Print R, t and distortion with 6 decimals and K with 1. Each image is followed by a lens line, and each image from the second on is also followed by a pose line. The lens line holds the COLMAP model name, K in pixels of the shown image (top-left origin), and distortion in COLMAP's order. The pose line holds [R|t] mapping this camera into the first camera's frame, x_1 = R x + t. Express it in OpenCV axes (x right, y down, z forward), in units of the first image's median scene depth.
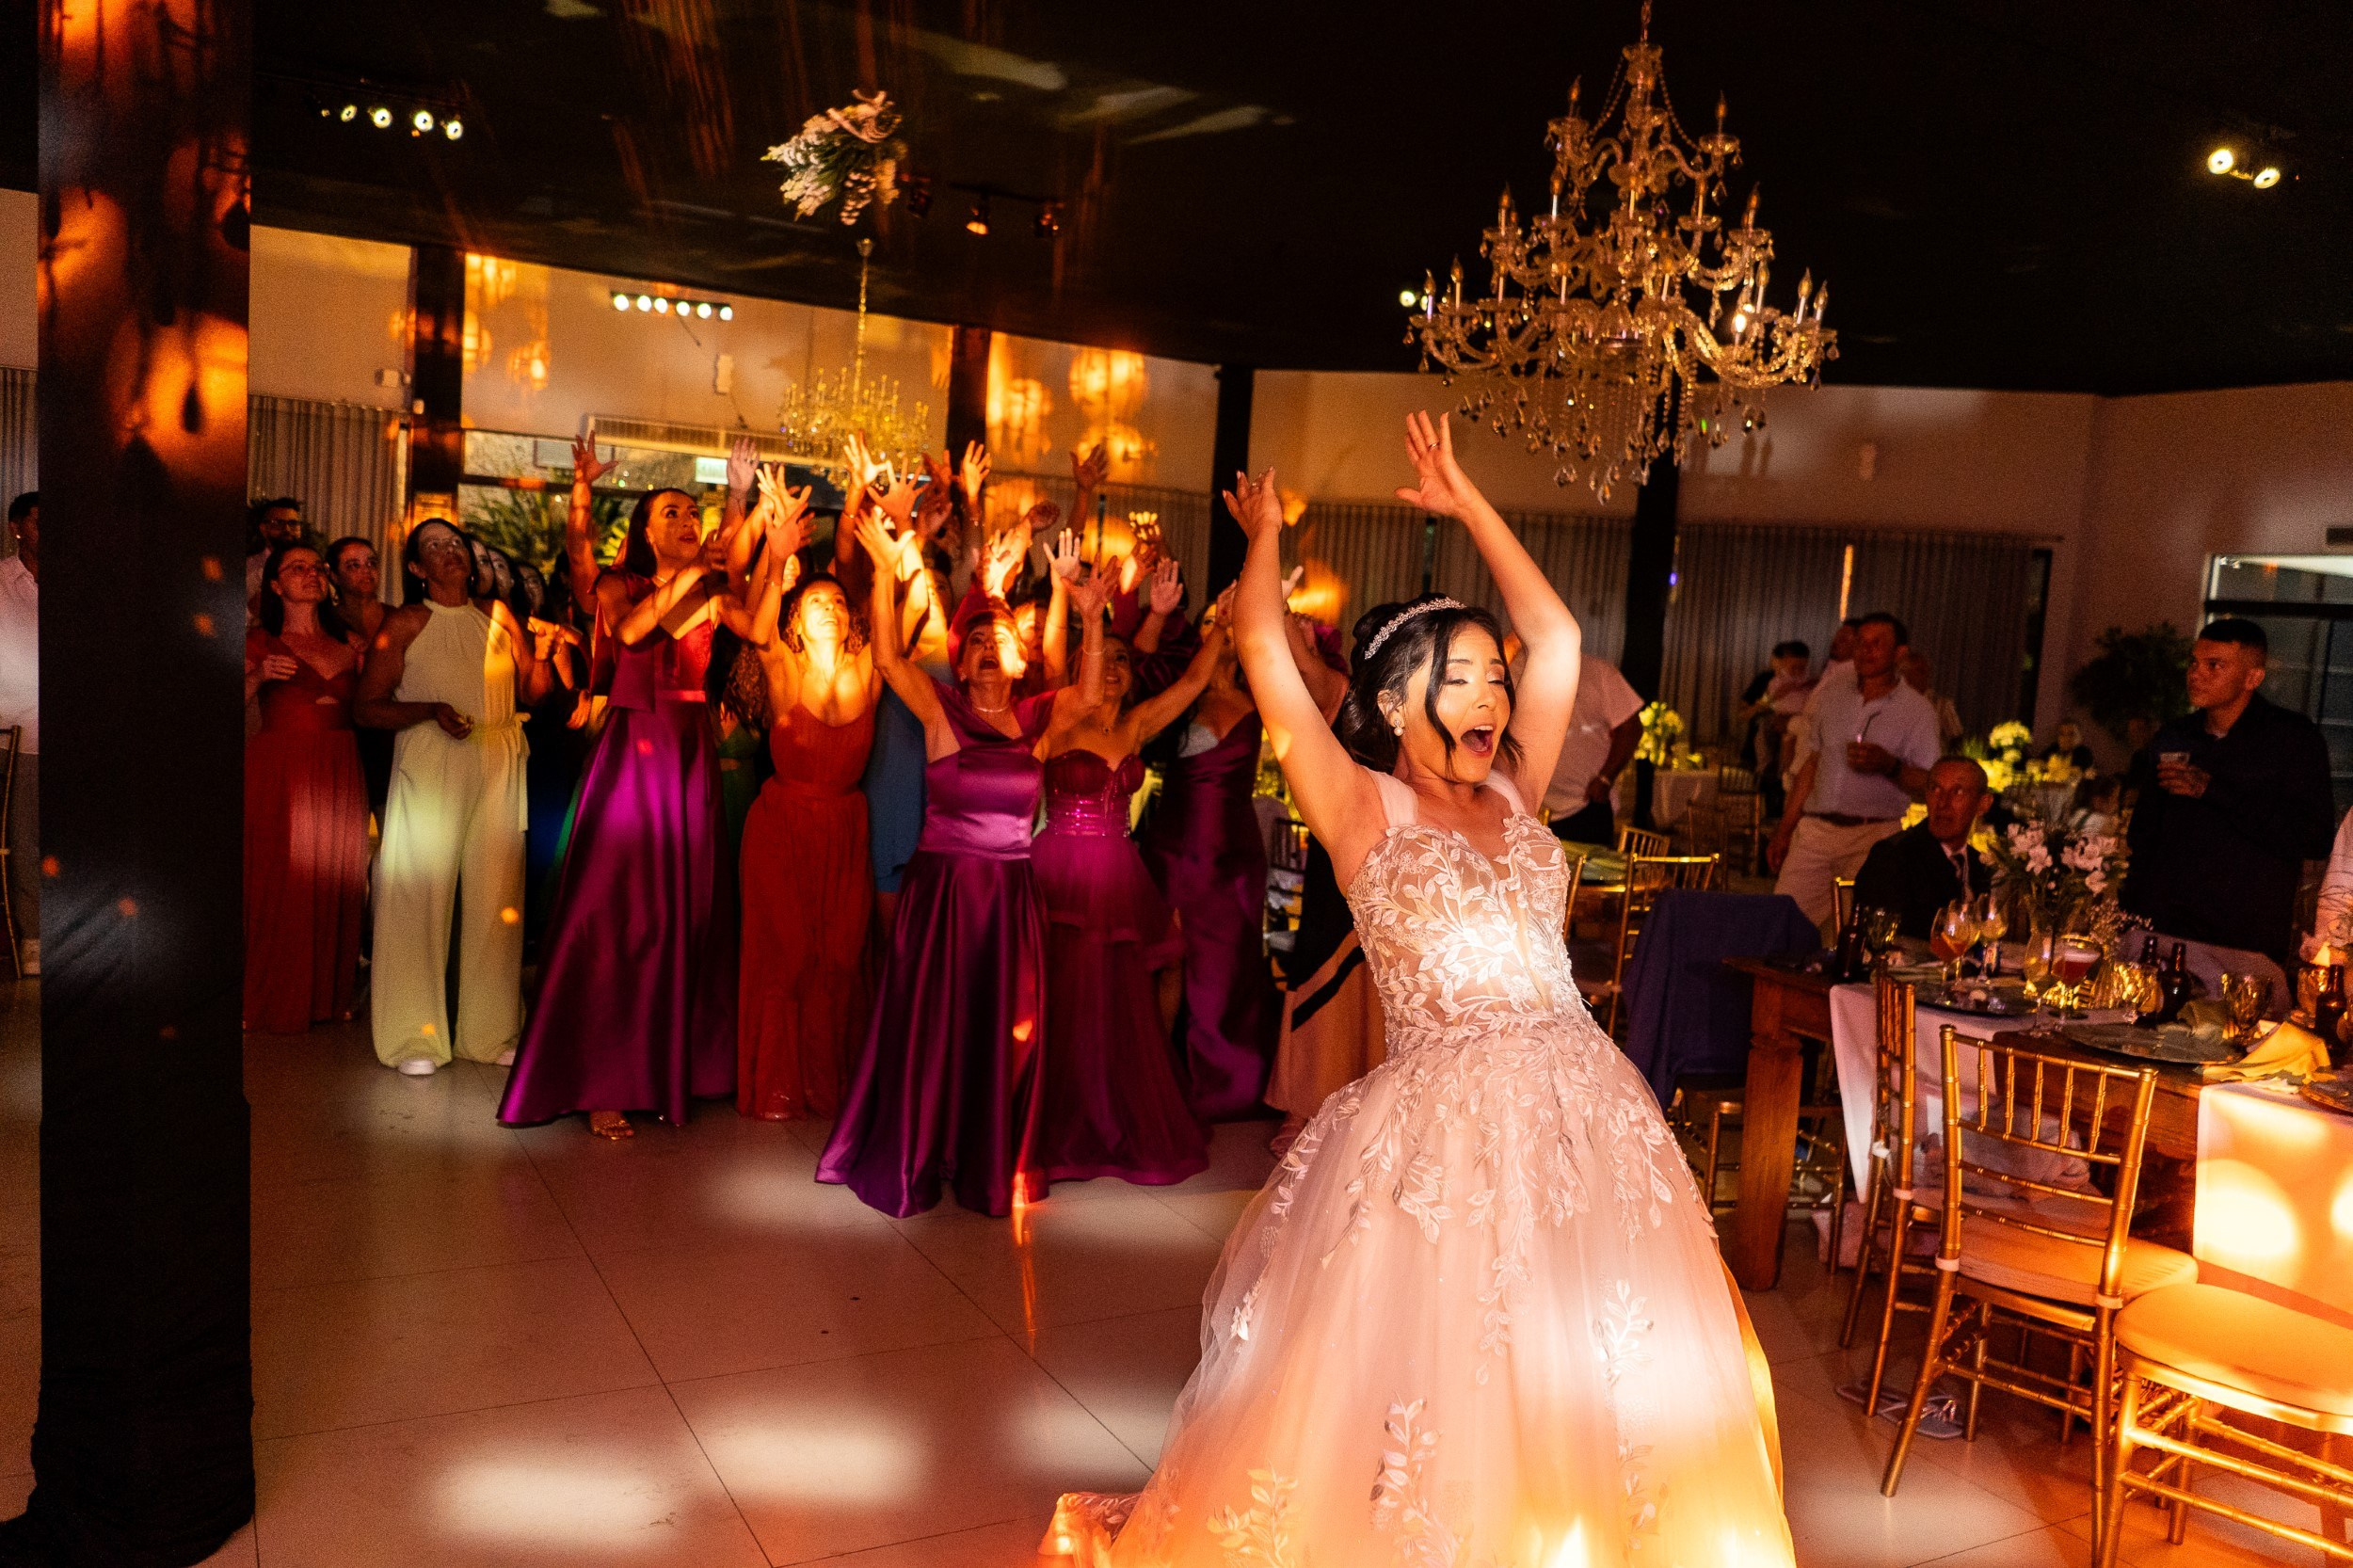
lens RADIAL K [[1885.6, 0, 1192.2], [0, 1885.6, 781.8], [0, 0, 1]] dist [-0.027766, 0.119978]
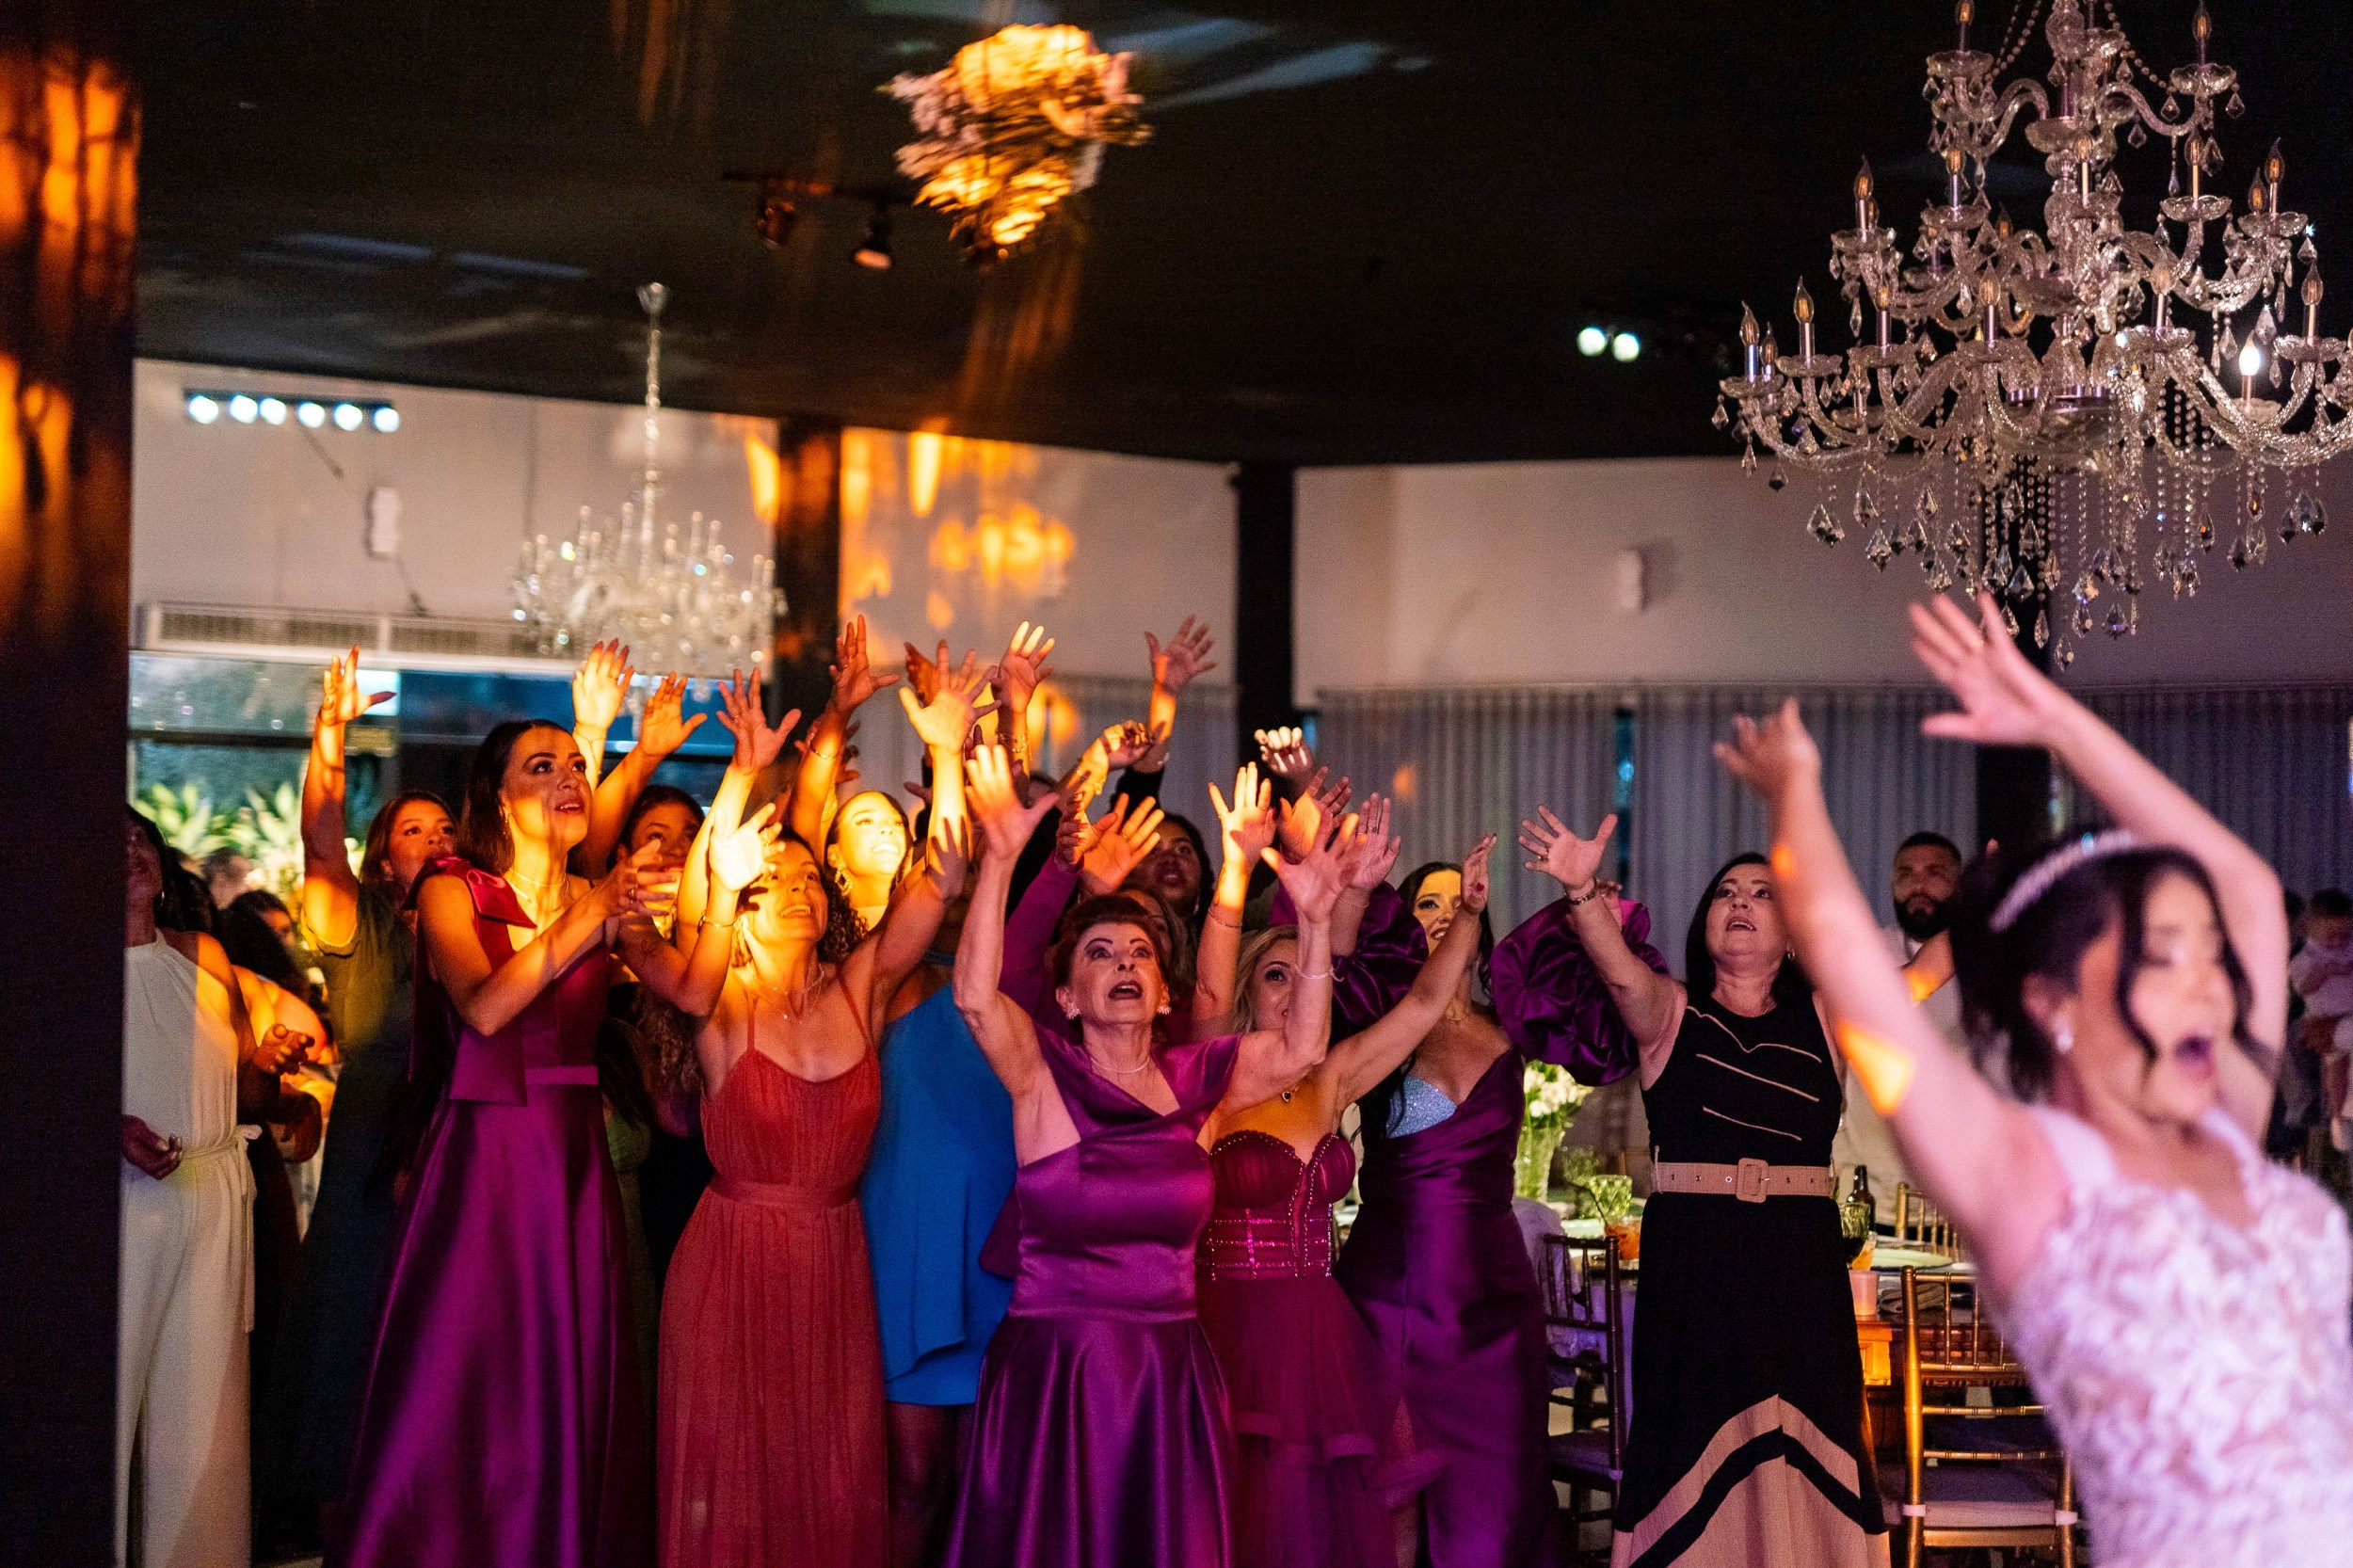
lens RADIAL K [[3473.2, 0, 1173.5], [0, 3473.2, 713.1], [0, 0, 1]] dist [0.020150, 0.168597]
pose [[0.998131, -0.051990, 0.032110, -0.101546], [0.056046, 0.988269, -0.142068, 0.006538], [-0.024347, 0.143603, 0.989336, -0.082241]]
